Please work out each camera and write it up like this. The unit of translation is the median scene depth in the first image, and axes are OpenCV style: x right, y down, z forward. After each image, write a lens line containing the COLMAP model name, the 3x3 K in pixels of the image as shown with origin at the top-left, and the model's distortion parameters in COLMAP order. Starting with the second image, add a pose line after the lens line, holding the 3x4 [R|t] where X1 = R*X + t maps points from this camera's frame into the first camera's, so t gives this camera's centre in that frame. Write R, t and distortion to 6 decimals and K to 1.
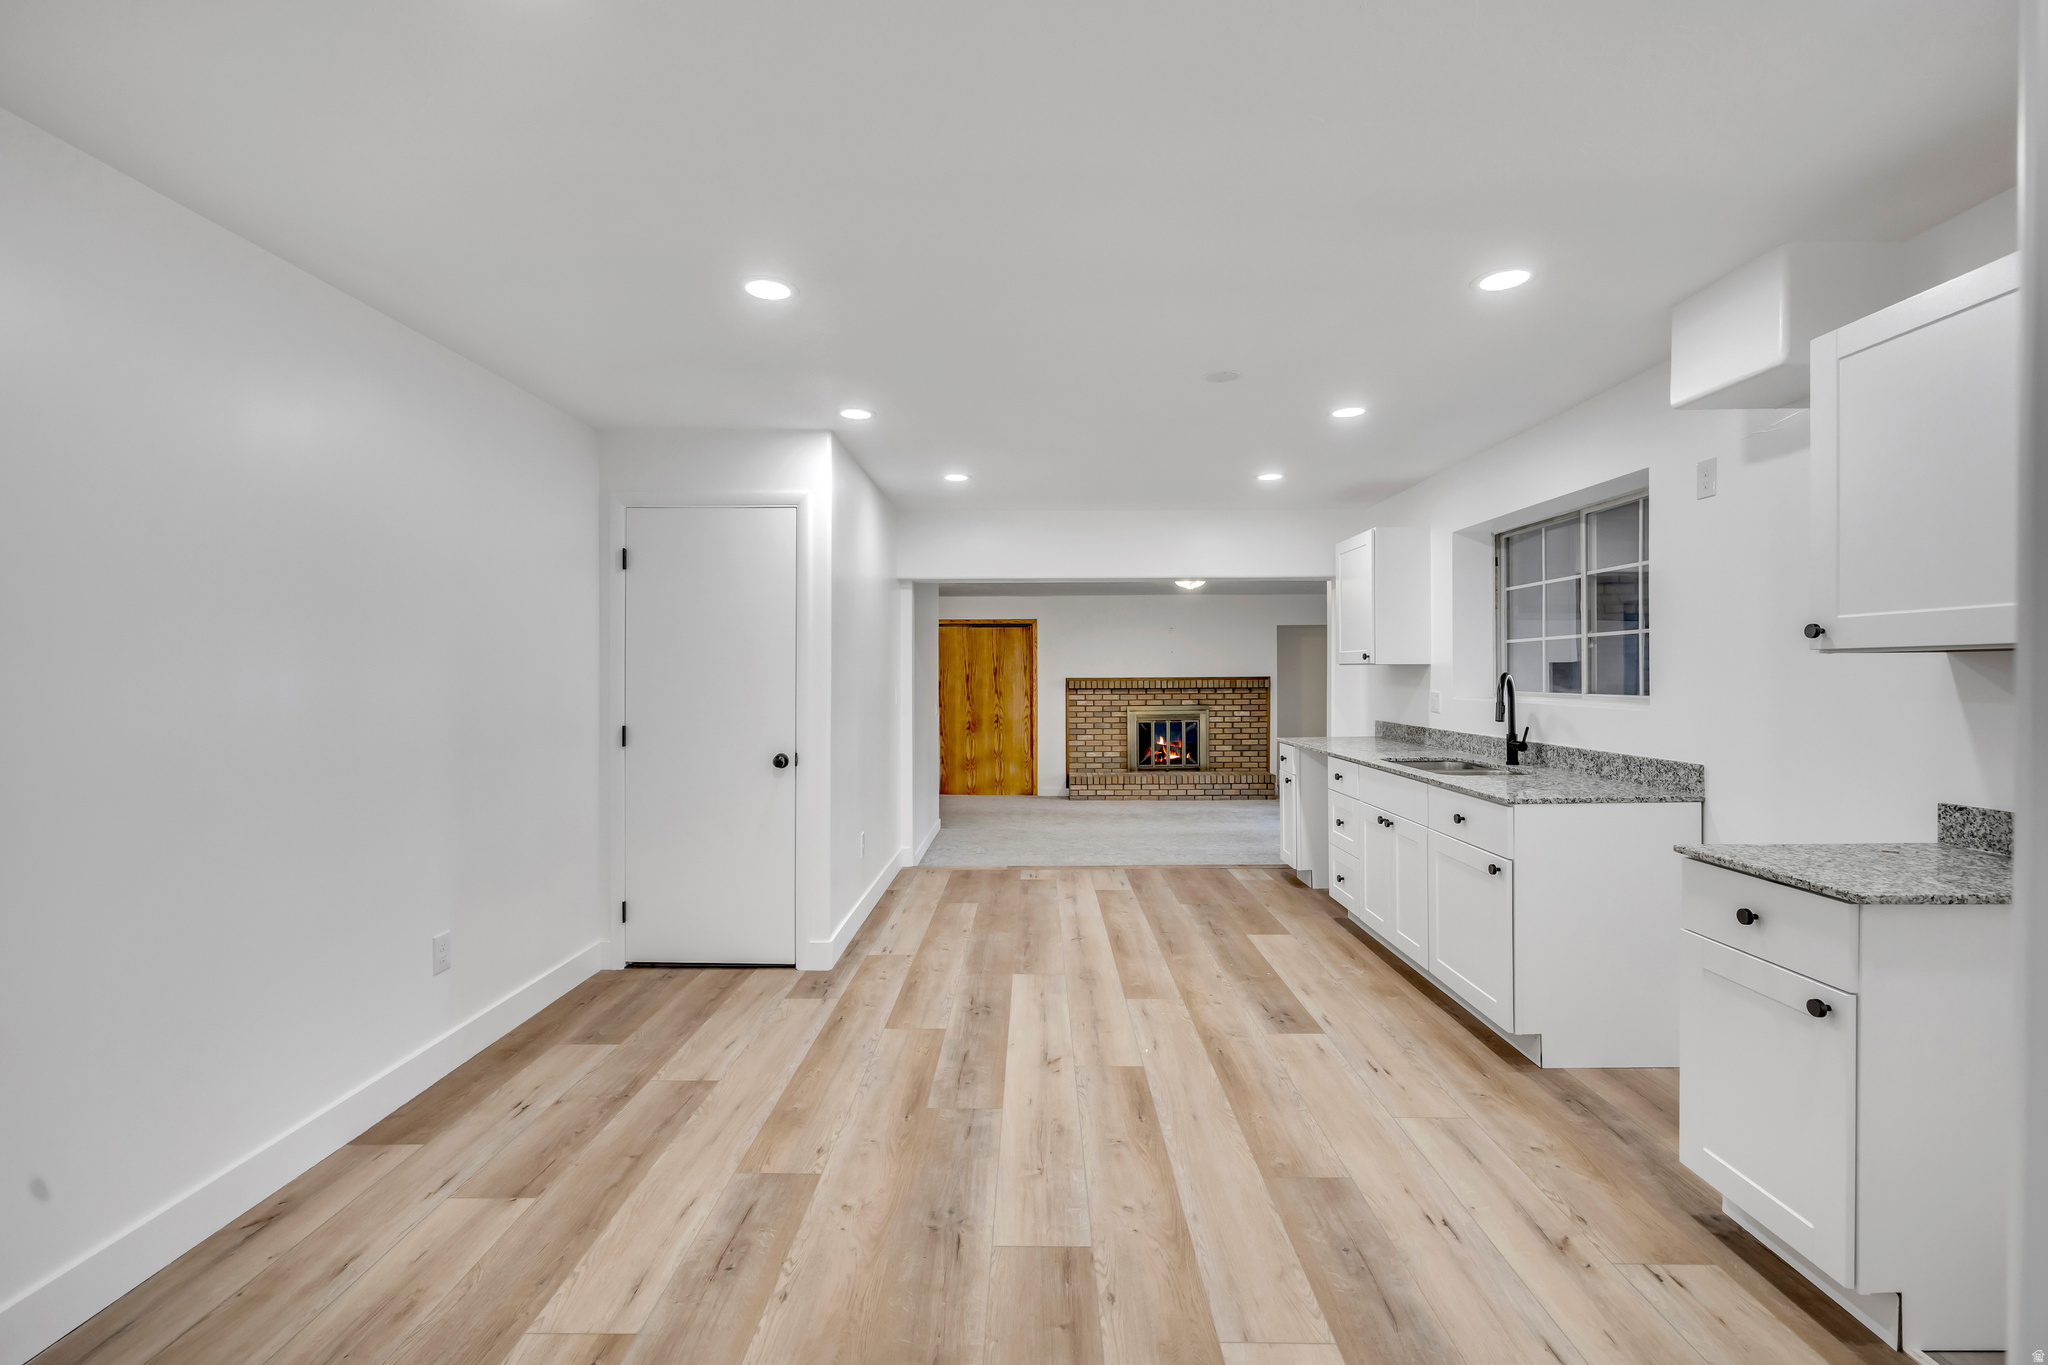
lens RADIAL K [[899.1, 0, 1025.1], [0, 899.1, 689.9], [0, 0, 1]] dist [-0.003131, 0.000059]
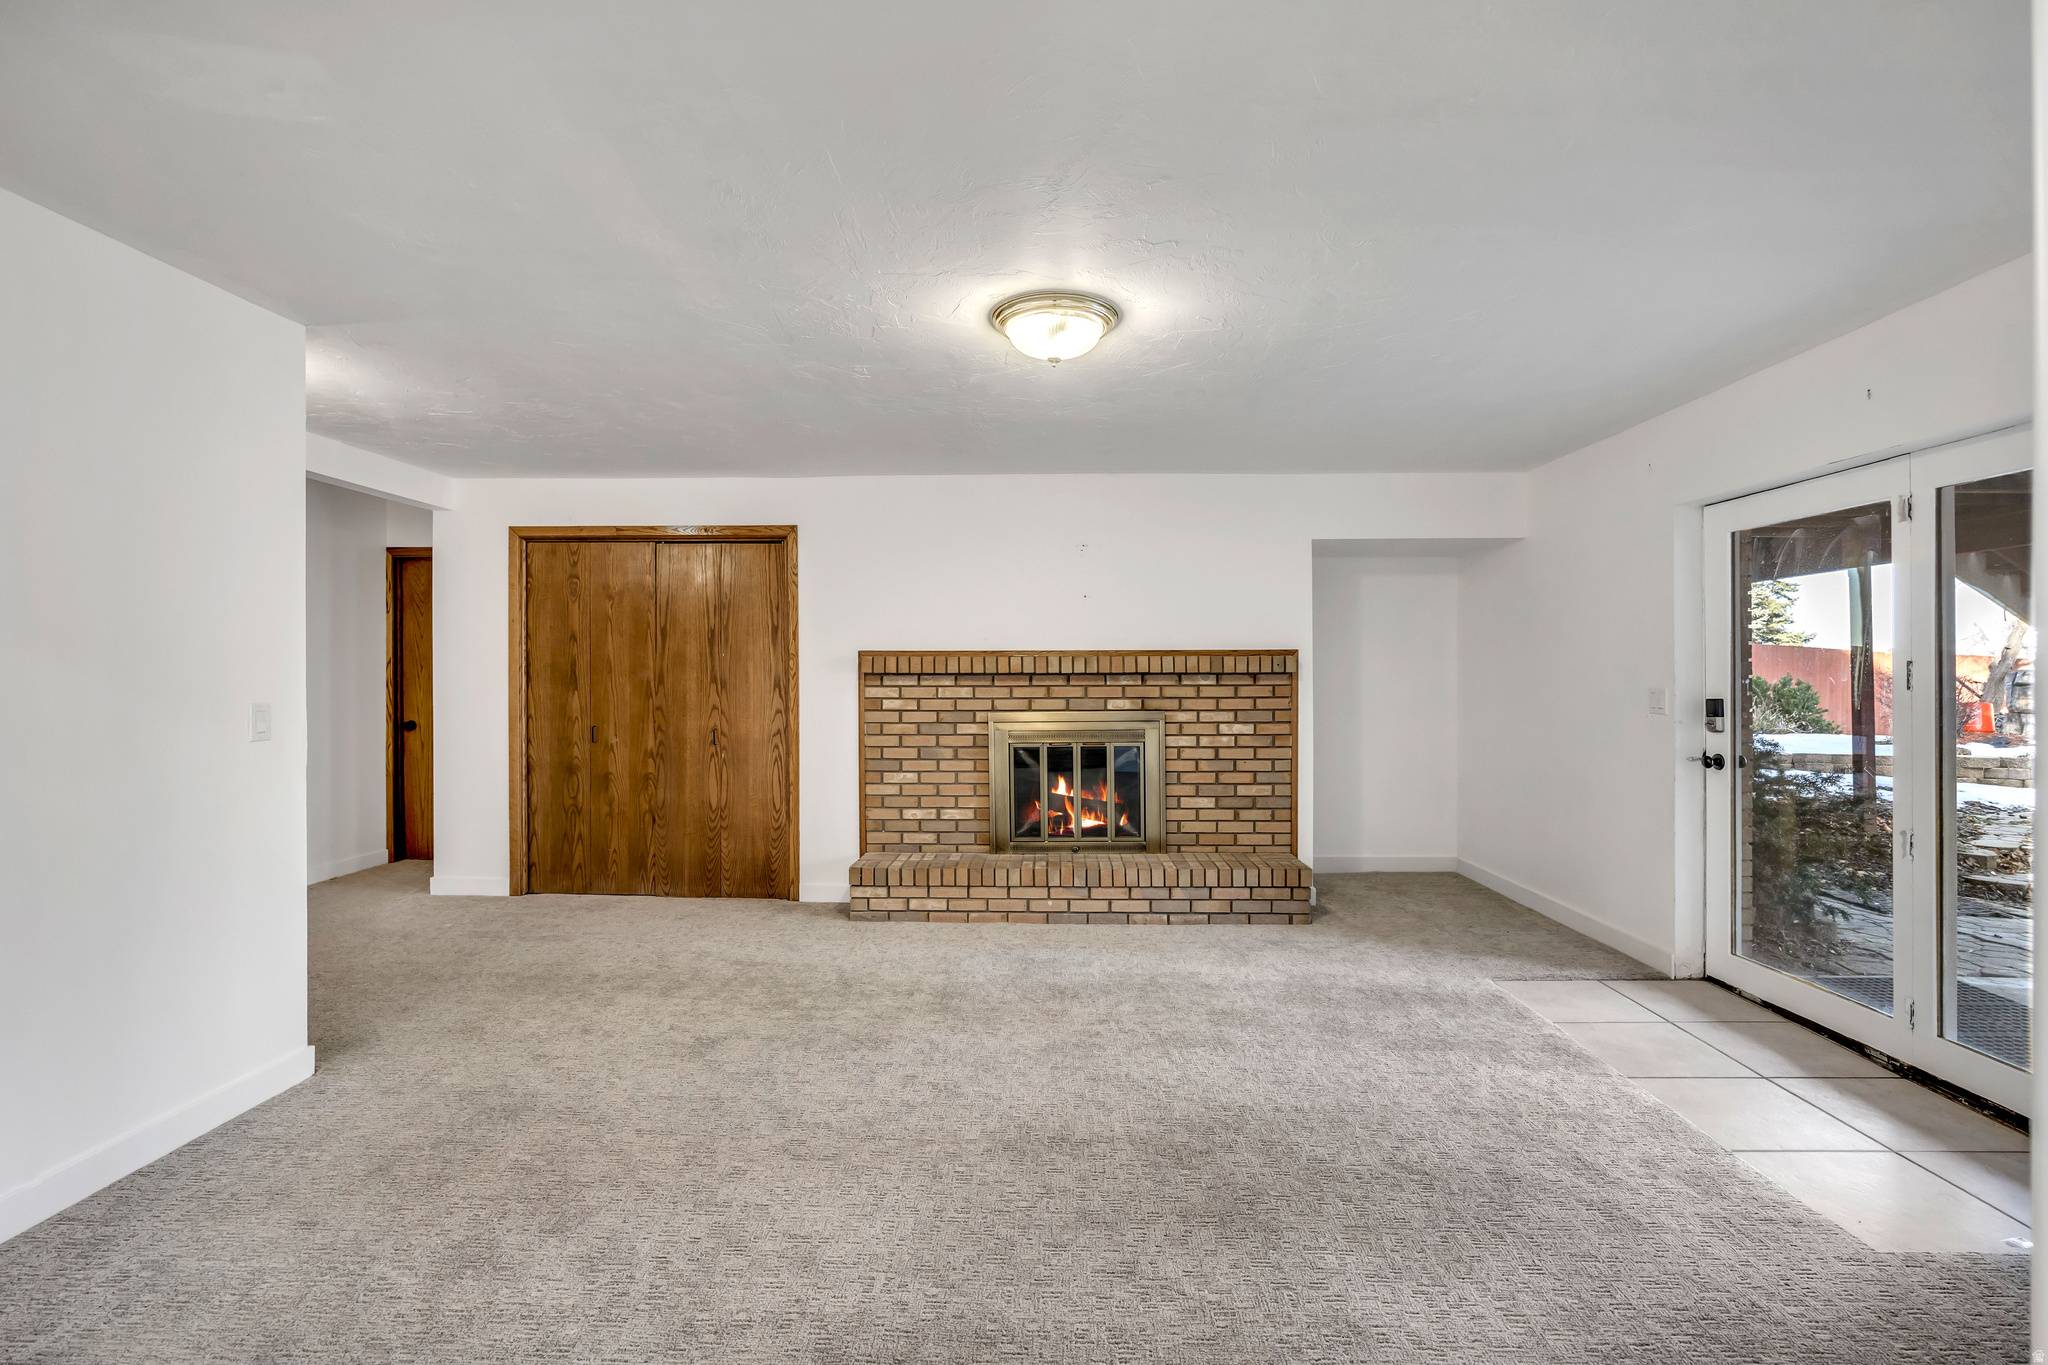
lens RADIAL K [[899.1, 0, 1023.0], [0, 899.1, 671.3], [0, 0, 1]] dist [-0.003131, 0.000059]
pose [[0.999587, 0.004965, -0.028295, 0.144074], [-0.005646, 0.999695, -0.024061, 0.008201], [0.028167, 0.024210, 0.999310, 0.533023]]
